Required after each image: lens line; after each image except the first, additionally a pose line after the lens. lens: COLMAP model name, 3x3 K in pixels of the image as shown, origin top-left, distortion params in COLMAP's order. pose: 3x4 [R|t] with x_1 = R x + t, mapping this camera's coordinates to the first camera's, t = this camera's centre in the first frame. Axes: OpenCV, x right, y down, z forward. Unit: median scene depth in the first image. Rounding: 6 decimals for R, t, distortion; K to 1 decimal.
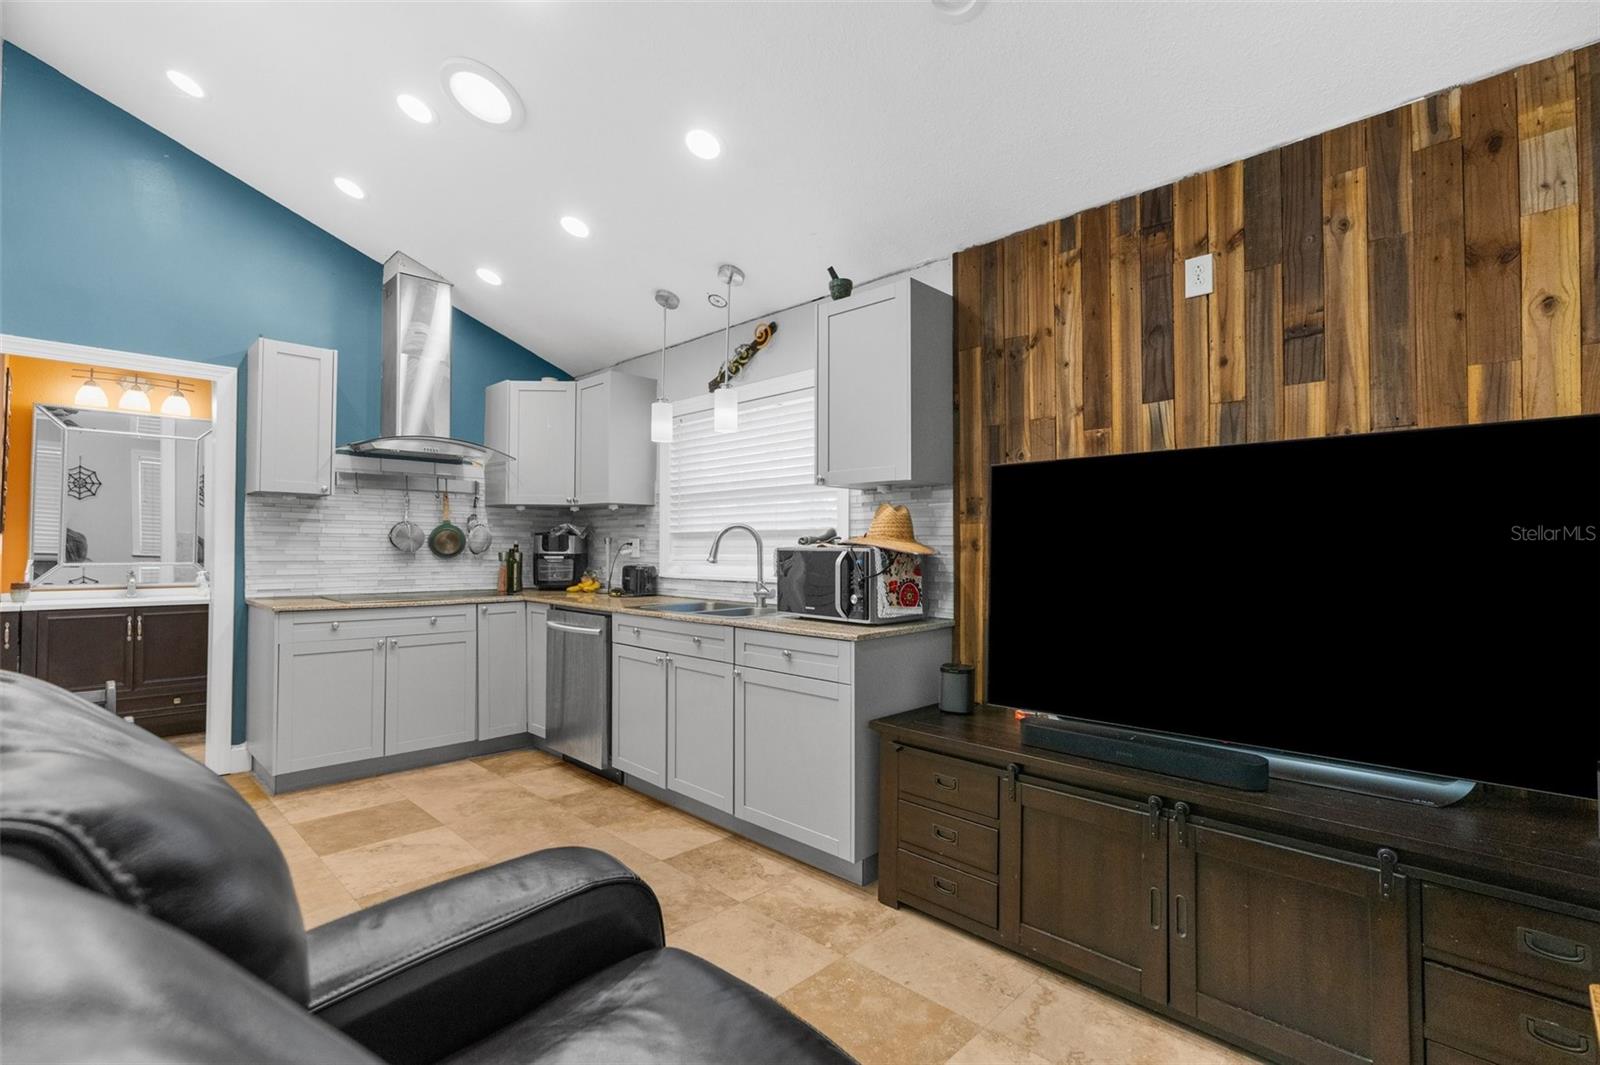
lens RADIAL K [[733.0, 0, 795.6], [0, 733.0, 526.9], [0, 0, 1]] dist [-0.011718, 0.000337]
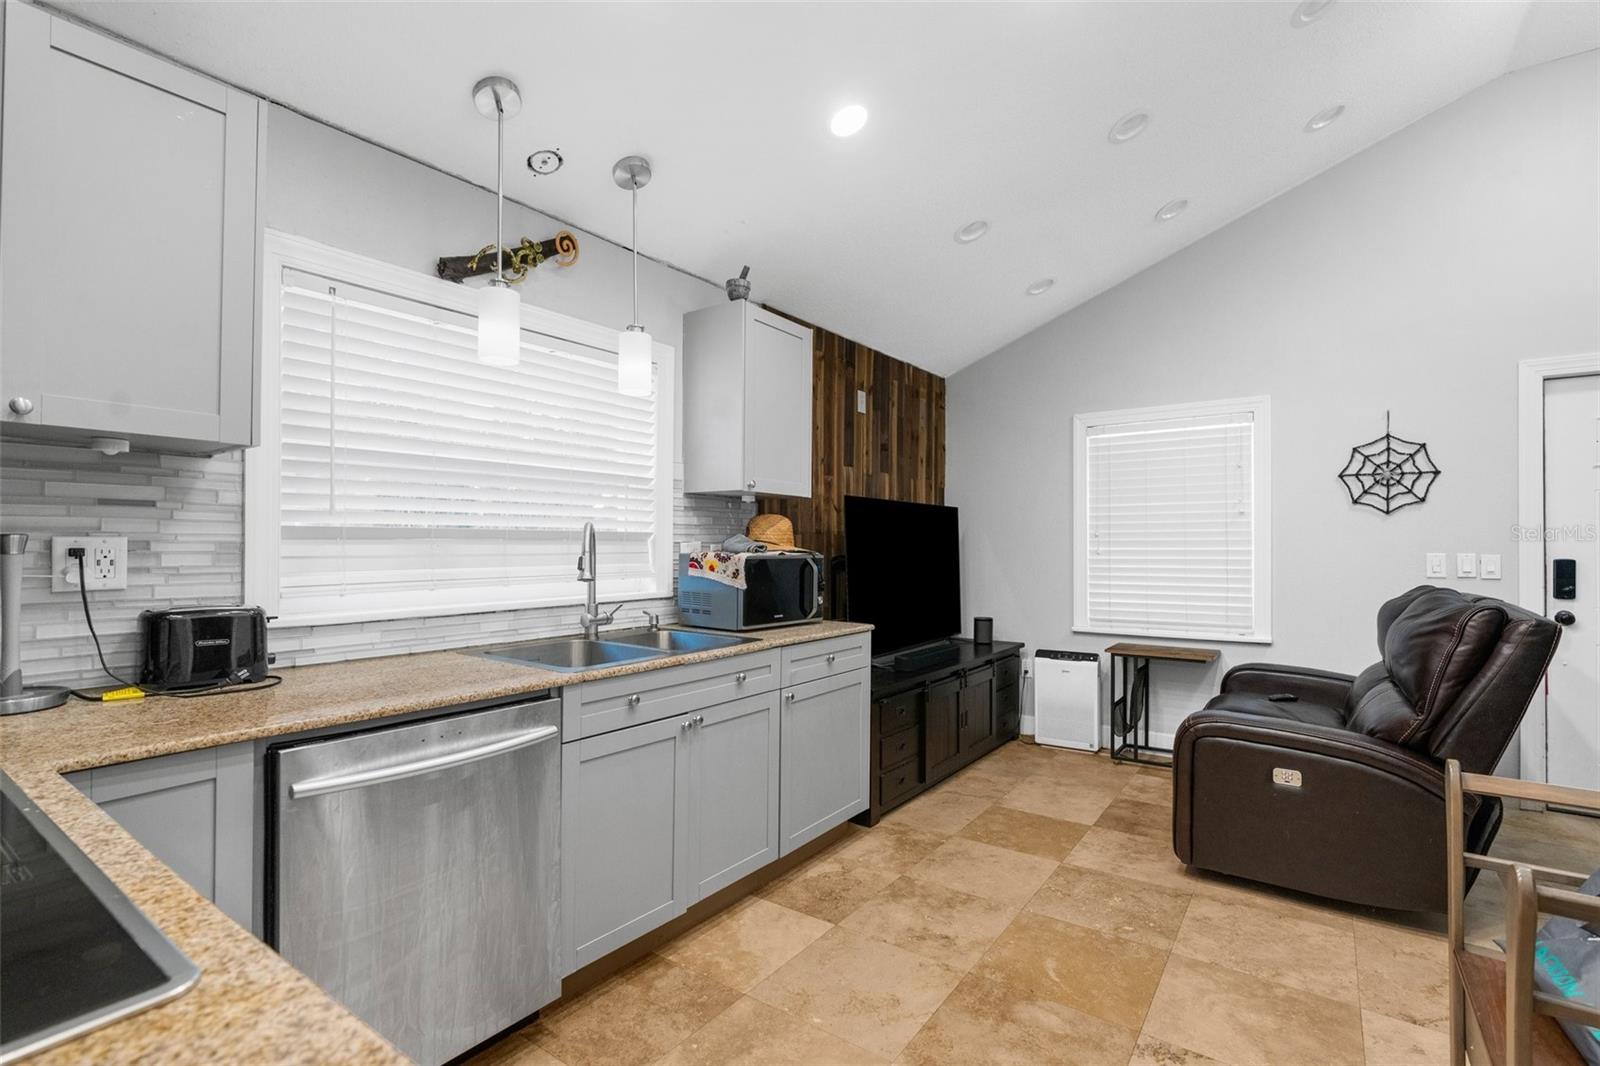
lens RADIAL K [[733.0, 0, 807.7], [0, 733.0, 542.3], [0, 0, 1]] dist [-0.011718, 0.000337]
pose [[-0.159971, -0.000381, 0.987122, -0.787576], [-0.032738, 0.999452, -0.004920, 0.011246], [-0.986579, -0.033104, -0.159896, 0.912693]]
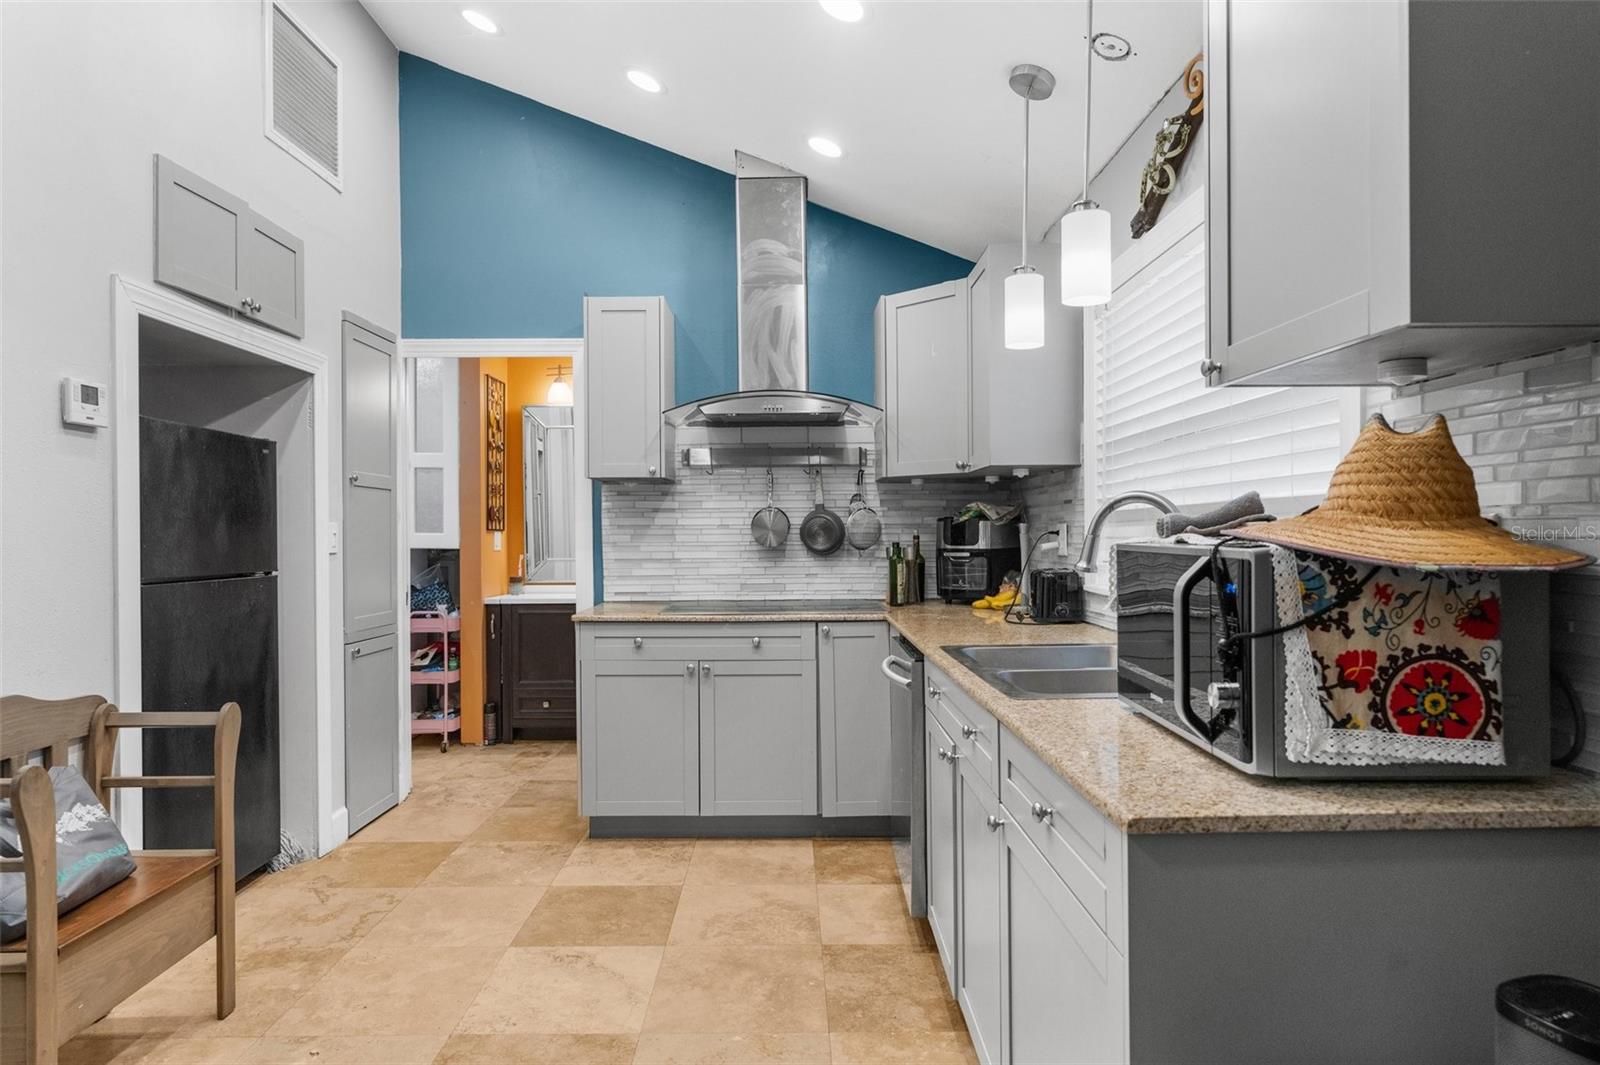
lens RADIAL K [[900.8, 0, 802.6], [0, 900.8, 540.1], [0, 0, 1]] dist [-0.003589, 0.001955]
pose [[0.703821, -0.005631, -0.710356, 0.189125], [0.032533, 0.999175, 0.024313, 0.006055], [0.709632, -0.040222, 0.703423, 0.432794]]
